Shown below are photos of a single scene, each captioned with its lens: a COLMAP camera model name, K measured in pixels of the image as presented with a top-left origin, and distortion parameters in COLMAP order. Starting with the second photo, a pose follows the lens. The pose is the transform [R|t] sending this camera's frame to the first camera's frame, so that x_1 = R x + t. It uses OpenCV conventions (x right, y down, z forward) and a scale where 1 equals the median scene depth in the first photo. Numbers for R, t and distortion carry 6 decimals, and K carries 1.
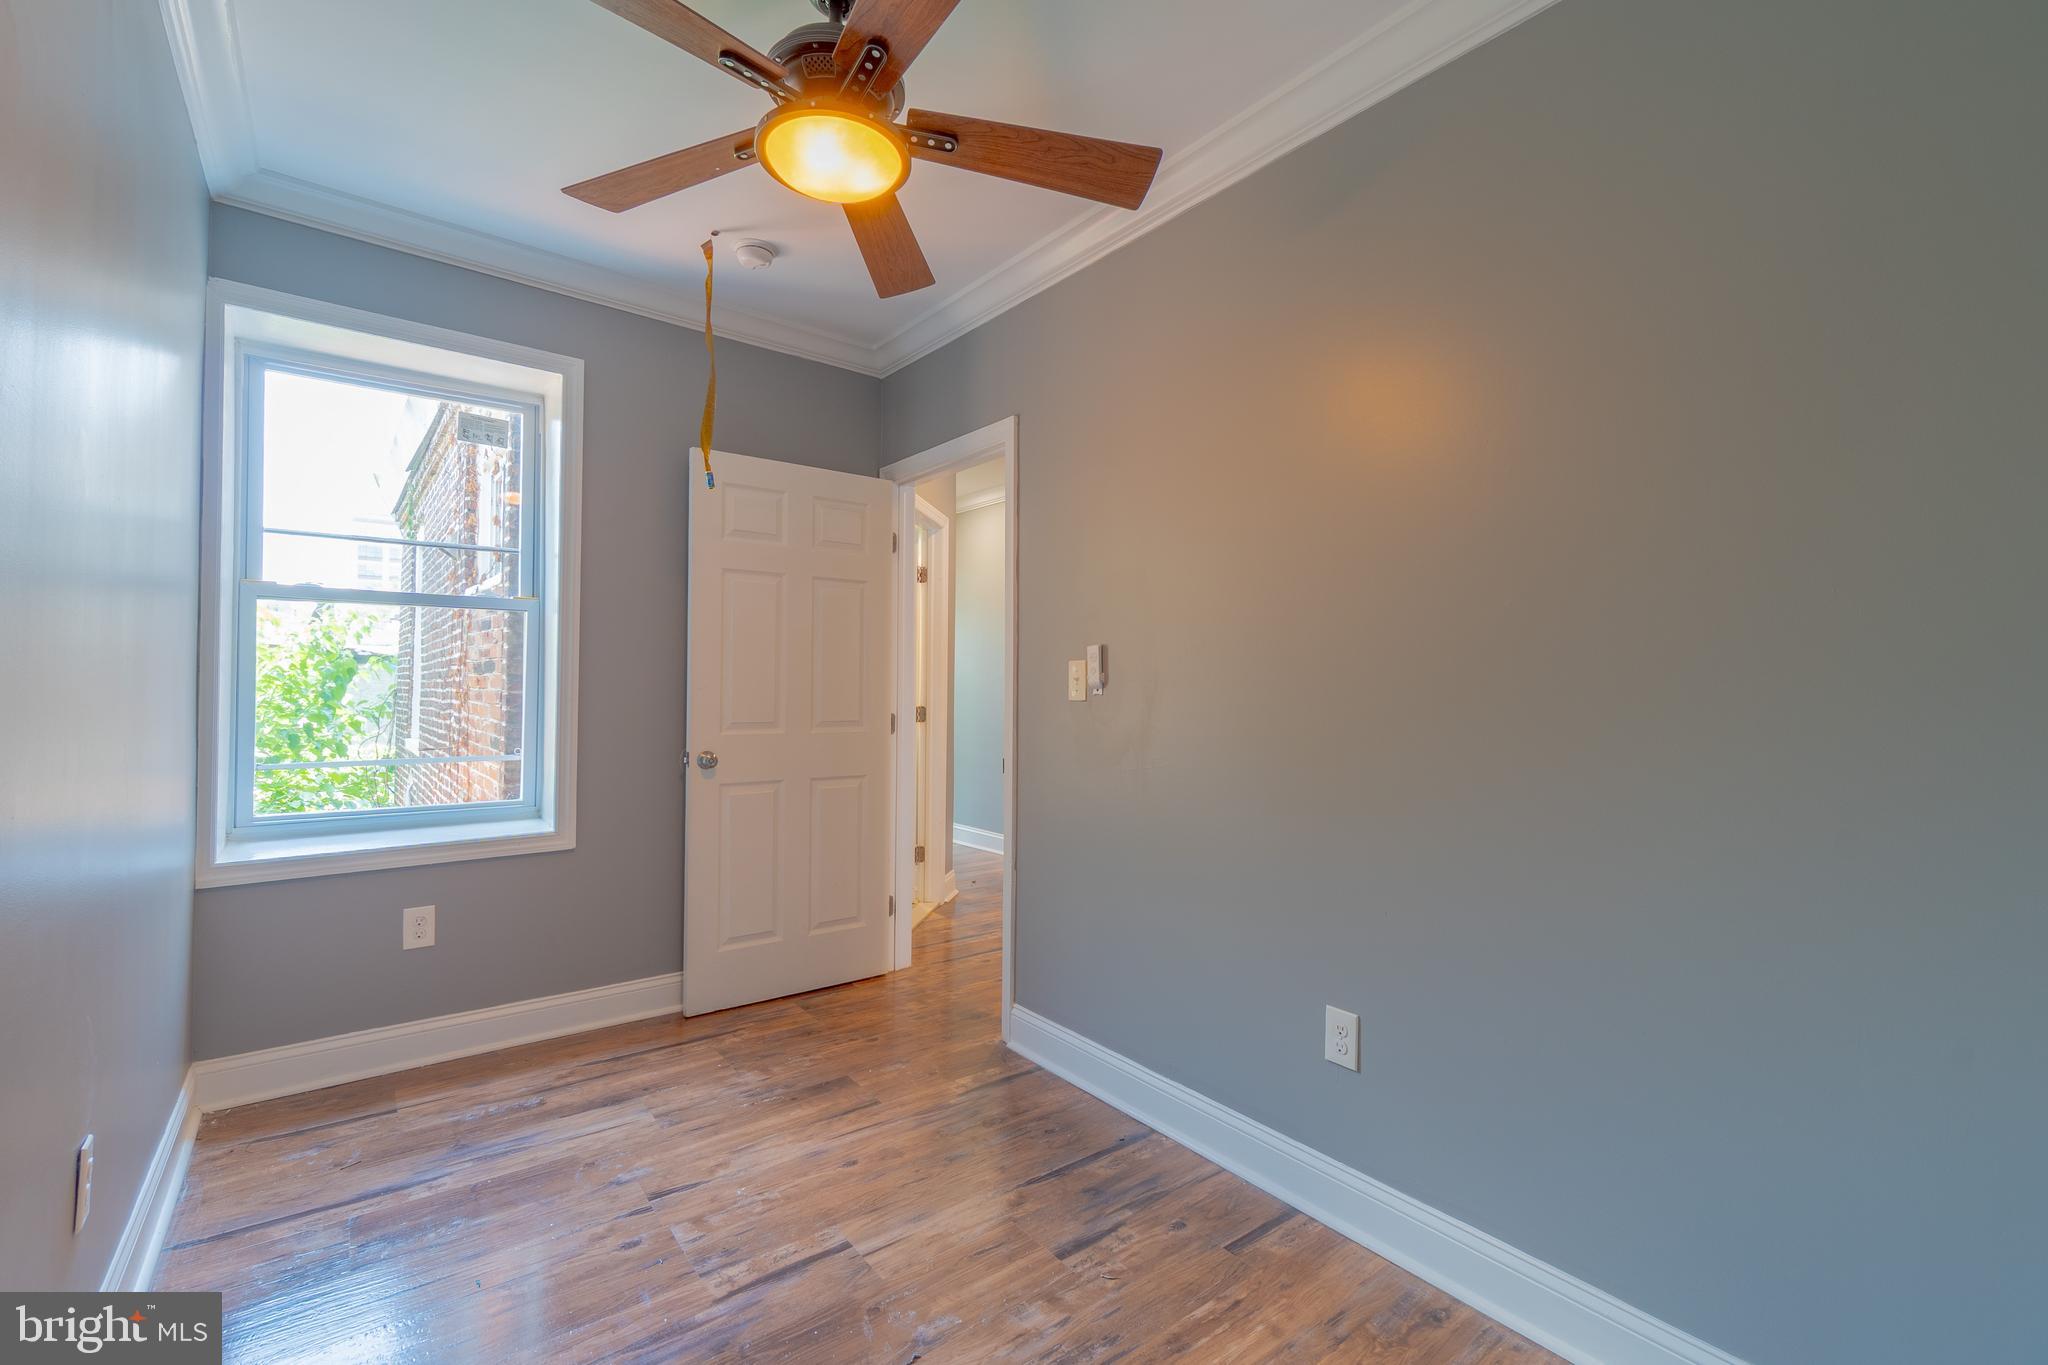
lens RADIAL K [[866.1, 0, 1021.4], [0, 866.1, 675.7], [0, 0, 1]] dist [0.004085, -0.002265]
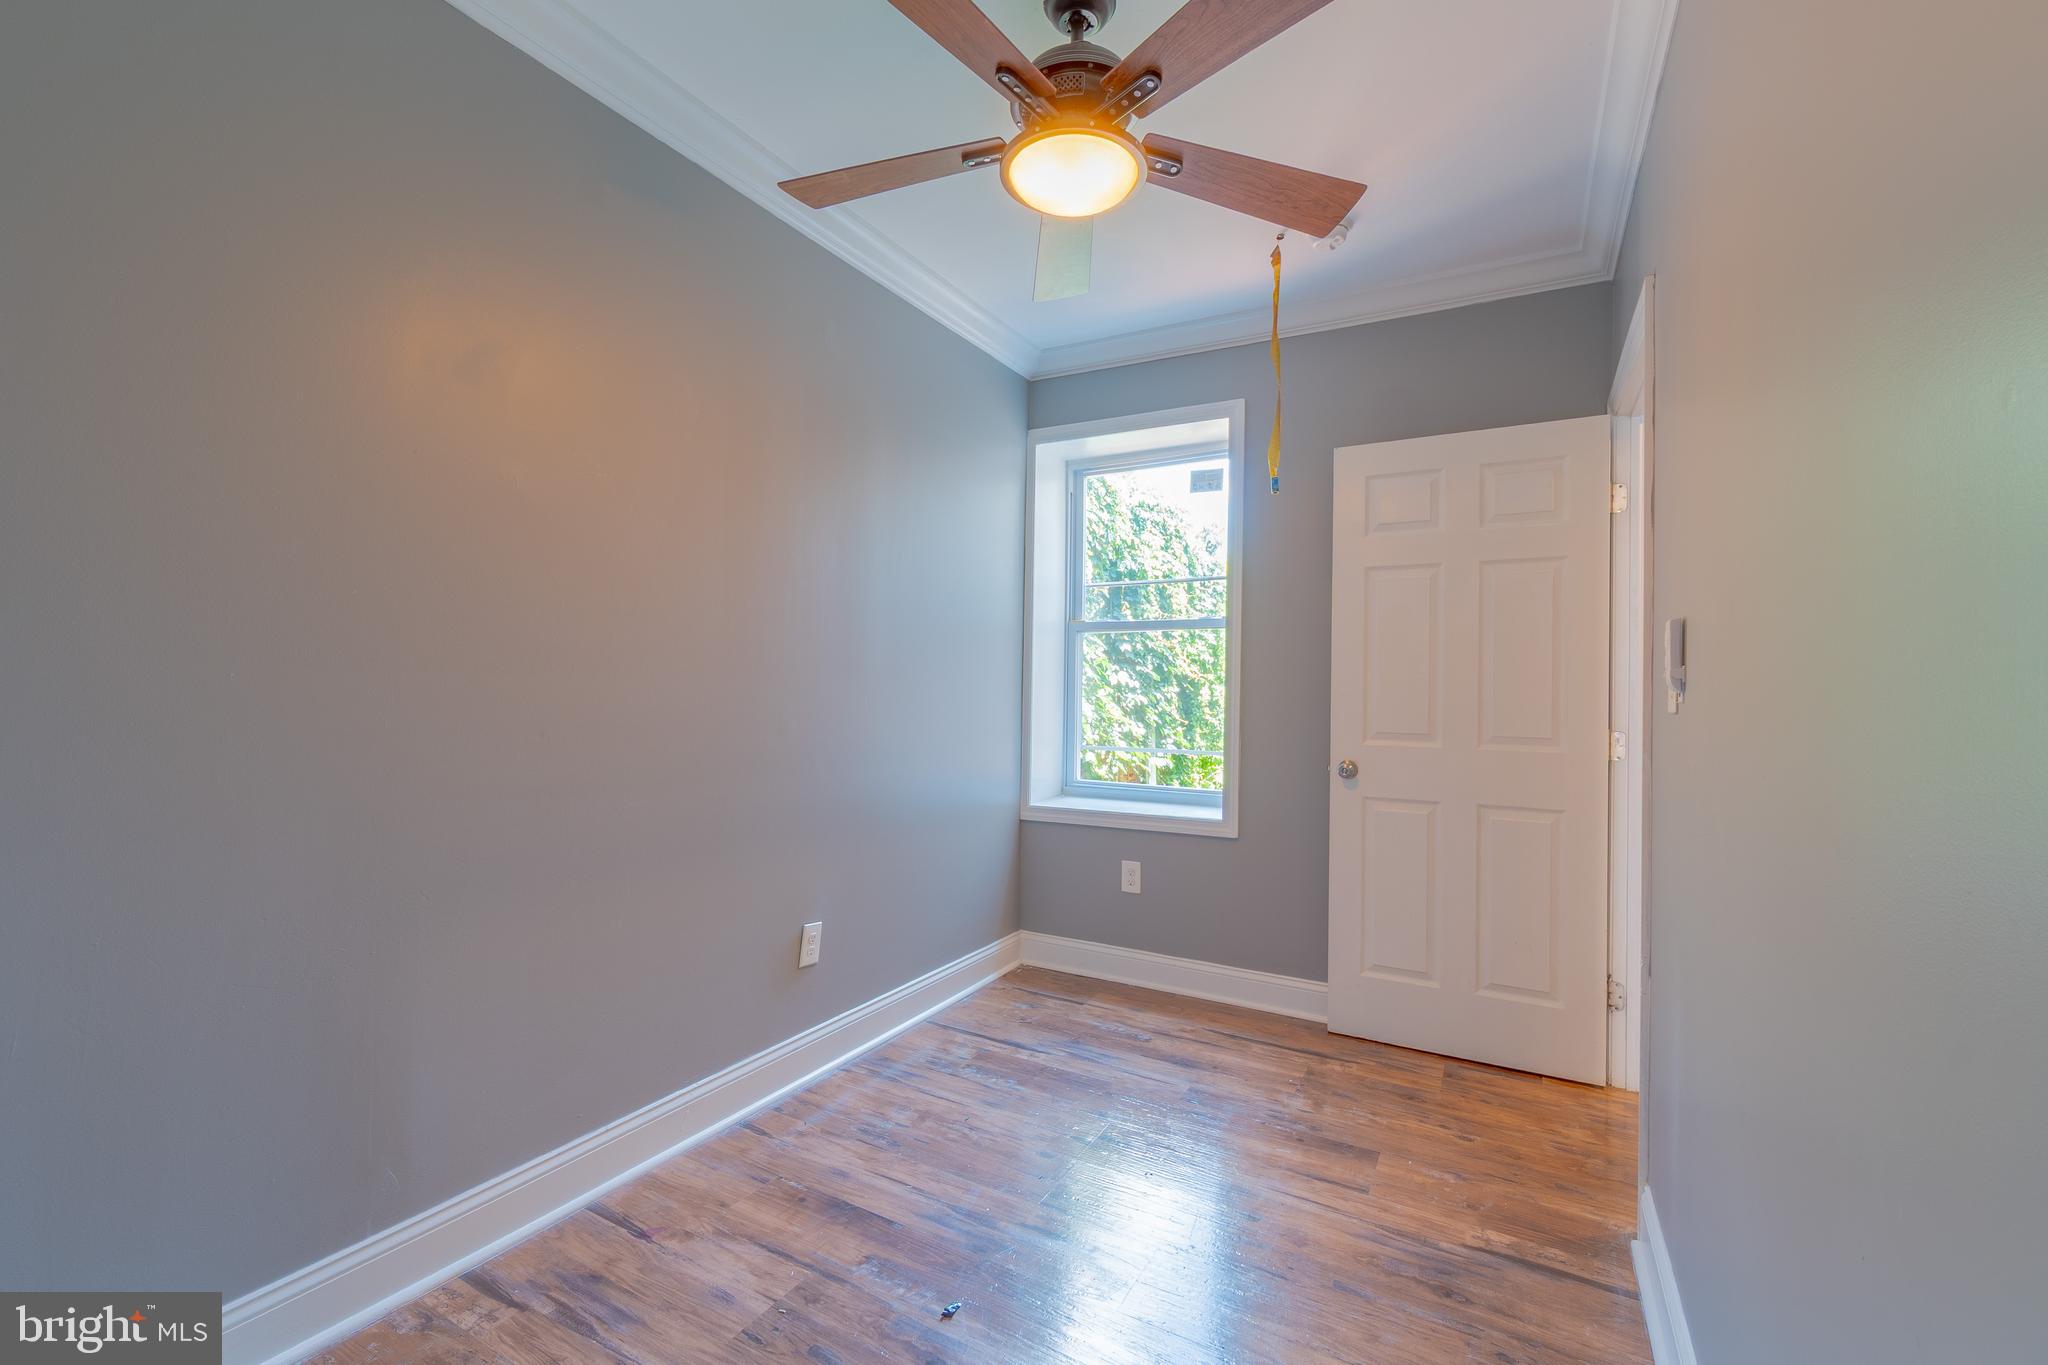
lens RADIAL K [[866.1, 0, 1026.1], [0, 866.1, 679.0], [0, 0, 1]] dist [0.004085, -0.002265]
pose [[0.386748, -0.014472, -0.922072, 0.458382], [0.002520, 0.999890, -0.014636, 0.011545], [0.922182, 0.003337, 0.386742, 0.358571]]
